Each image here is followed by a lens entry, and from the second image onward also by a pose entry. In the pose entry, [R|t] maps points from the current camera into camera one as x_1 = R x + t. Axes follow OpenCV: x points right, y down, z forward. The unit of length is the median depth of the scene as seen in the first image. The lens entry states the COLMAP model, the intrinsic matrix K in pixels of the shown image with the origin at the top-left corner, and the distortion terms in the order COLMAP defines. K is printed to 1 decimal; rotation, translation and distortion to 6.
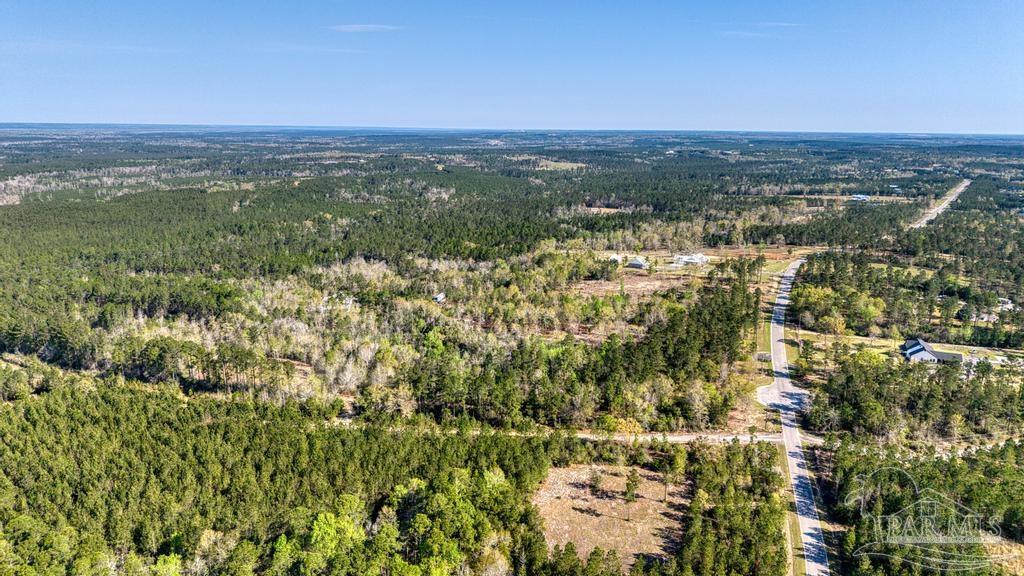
lens RADIAL K [[683.9, 0, 521.9], [0, 683.9, 287.8], [0, 0, 1]] dist [0.010807, -0.020187]
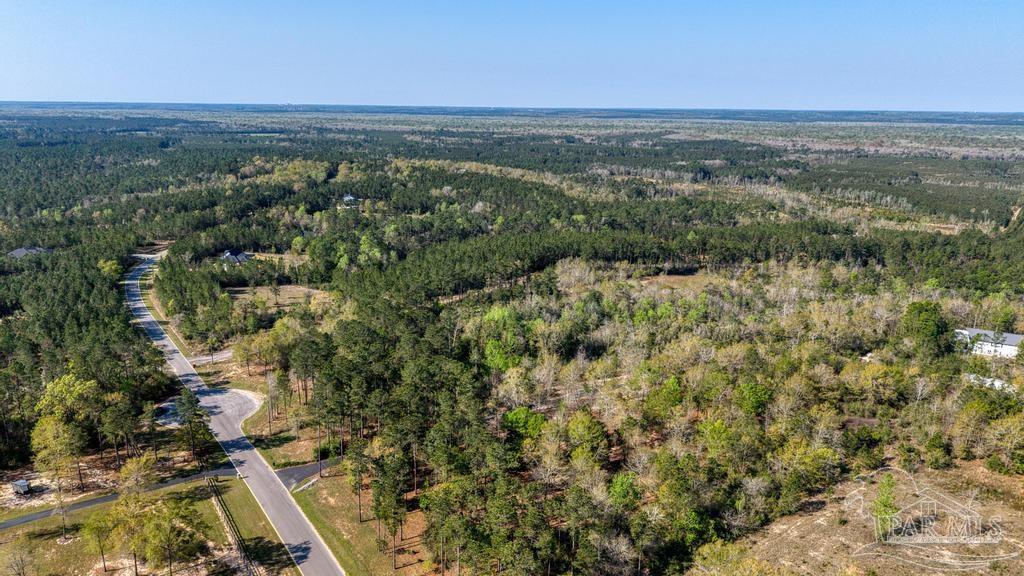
lens RADIAL K [[683.9, 0, 514.0], [0, 683.9, 288.4], [0, 0, 1]] dist [0.010807, -0.020187]
pose [[-0.598393, 0.176545, -0.781510, 0.690447], [-0.207275, 0.908102, 0.363851, -0.235202], [0.773927, 0.379713, -0.506808, 1.487123]]
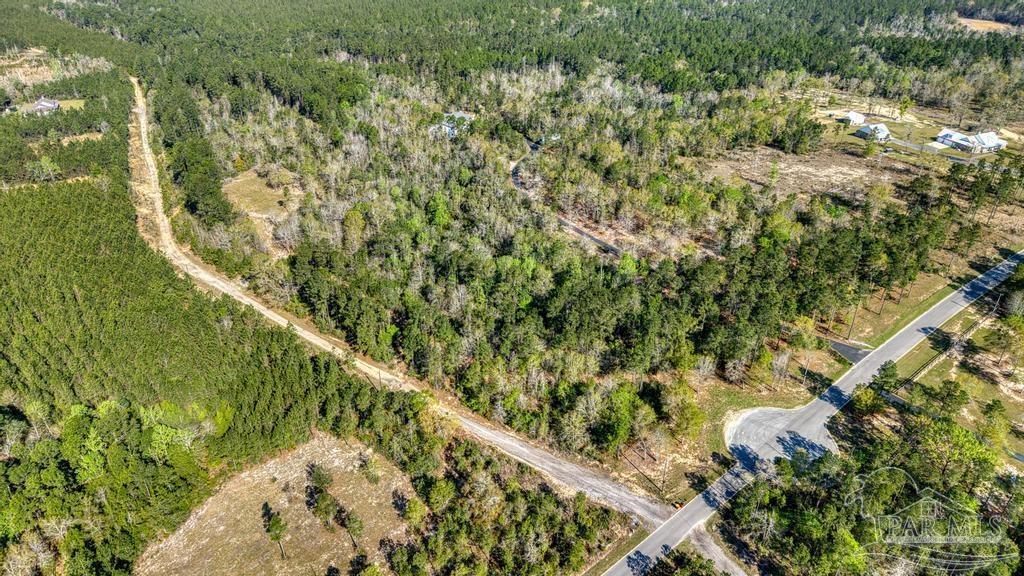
lens RADIAL K [[683.9, 0, 511.2], [0, 683.9, 298.0], [0, 0, 1]] dist [0.010807, -0.020187]
pose [[0.841543, 0.286241, -0.458117, 0.418305], [-0.126636, 0.928972, 0.347815, -0.135471], [0.525136, -0.234687, 0.818018, 0.408304]]
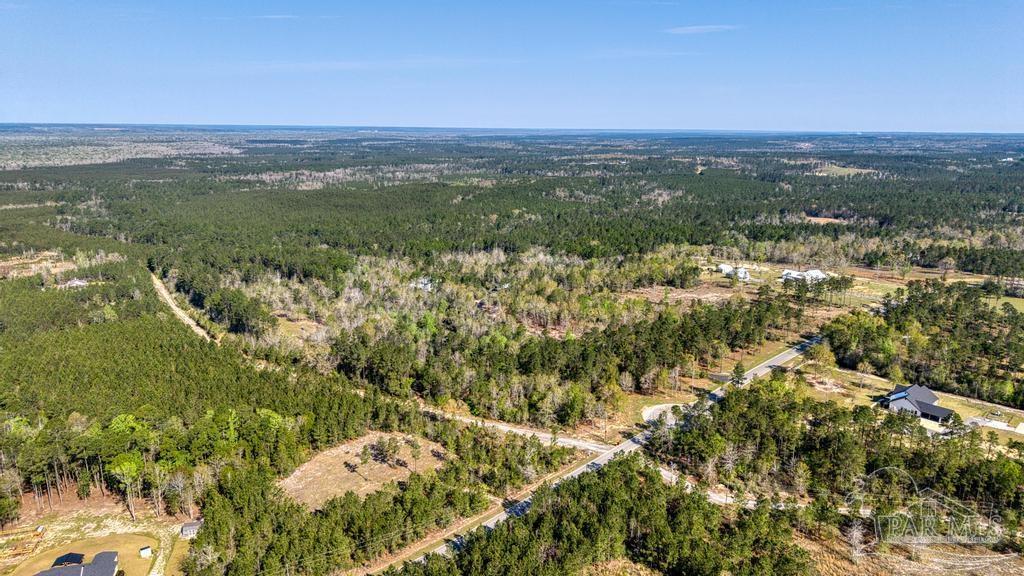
lens RADIAL K [[683.9, 0, 510.5], [0, 683.9, 287.0], [0, 0, 1]] dist [0.010807, -0.020187]
pose [[0.893478, 0.097478, -0.438400, 0.561999], [-0.099545, 0.994864, 0.018331, -0.009677], [0.437935, 0.027262, 0.898593, 0.062984]]
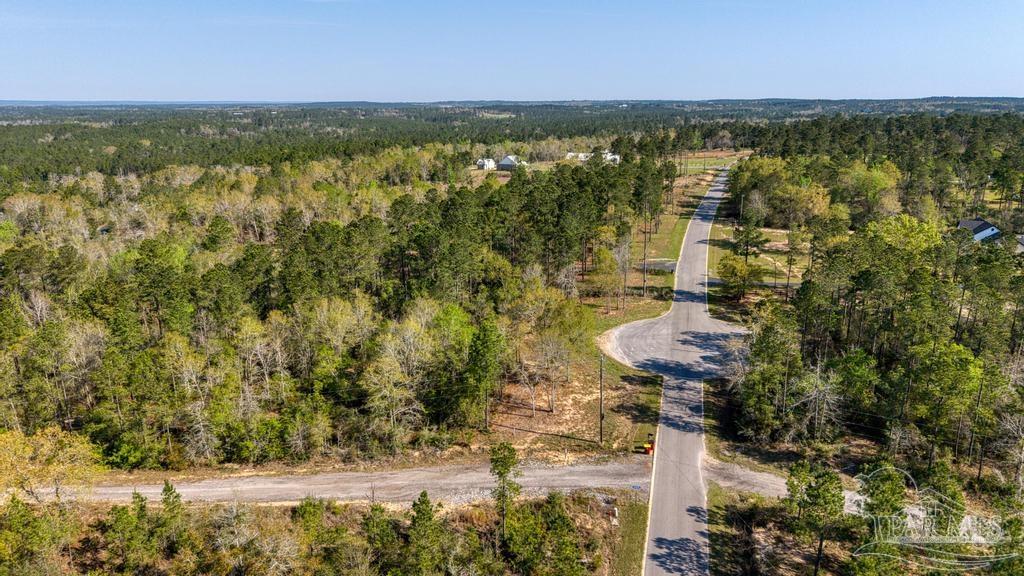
lens RADIAL K [[683.9, 0, 512.6], [0, 683.9, 294.4], [0, 0, 1]] dist [0.010807, -0.020187]
pose [[0.999018, -0.029196, 0.033335, 0.271026], [0.027676, 0.998595, 0.045188, 0.110365], [-0.034608, -0.044221, 0.998422, 0.613993]]
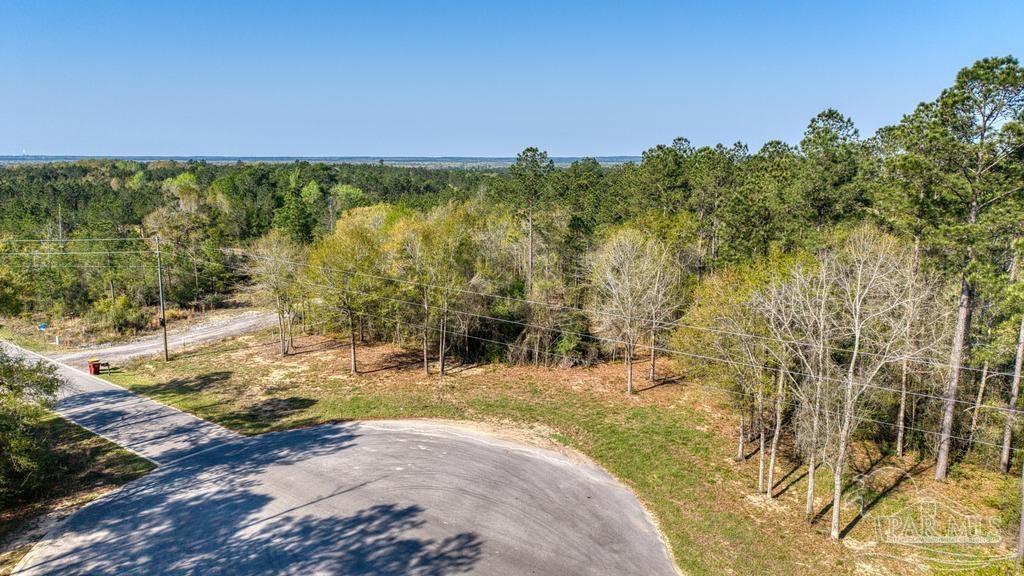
lens RADIAL K [[683.9, 0, 511.1], [0, 683.9, 287.8], [0, 0, 1]] dist [0.010807, -0.020187]
pose [[-0.312312, 0.131937, -0.940773, 0.470642], [-0.236601, 0.948299, 0.211538, 0.094625], [0.920044, 0.288654, -0.264949, 1.023734]]
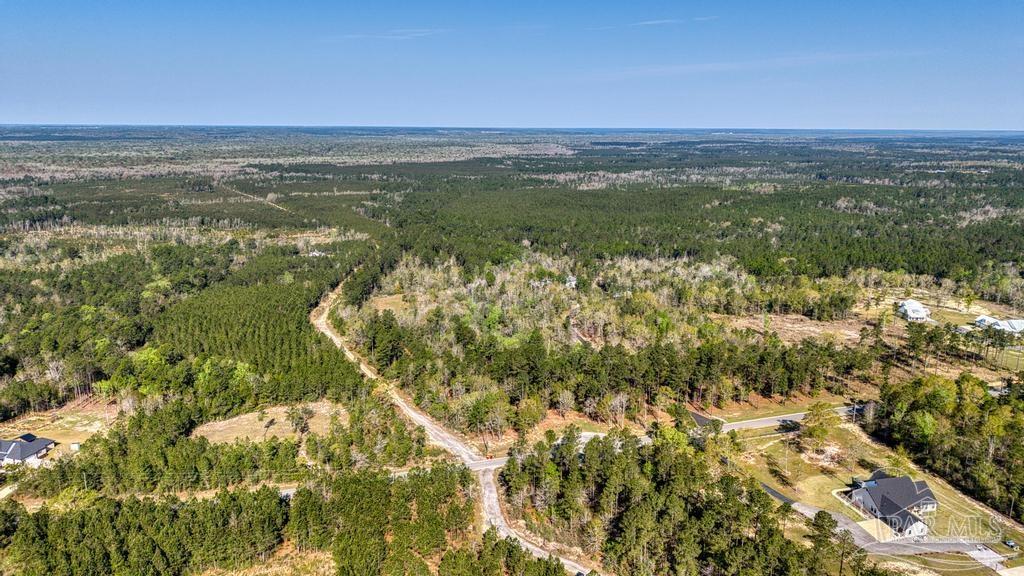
lens RADIAL K [[683.9, 0, 512.3], [0, 683.9, 286.5], [0, 0, 1]] dist [0.010807, -0.020187]
pose [[0.565338, 0.176439, -0.805768, 0.952360], [-0.183463, 0.979283, 0.085714, -0.087878], [0.804198, 0.099371, 0.585996, 0.405376]]
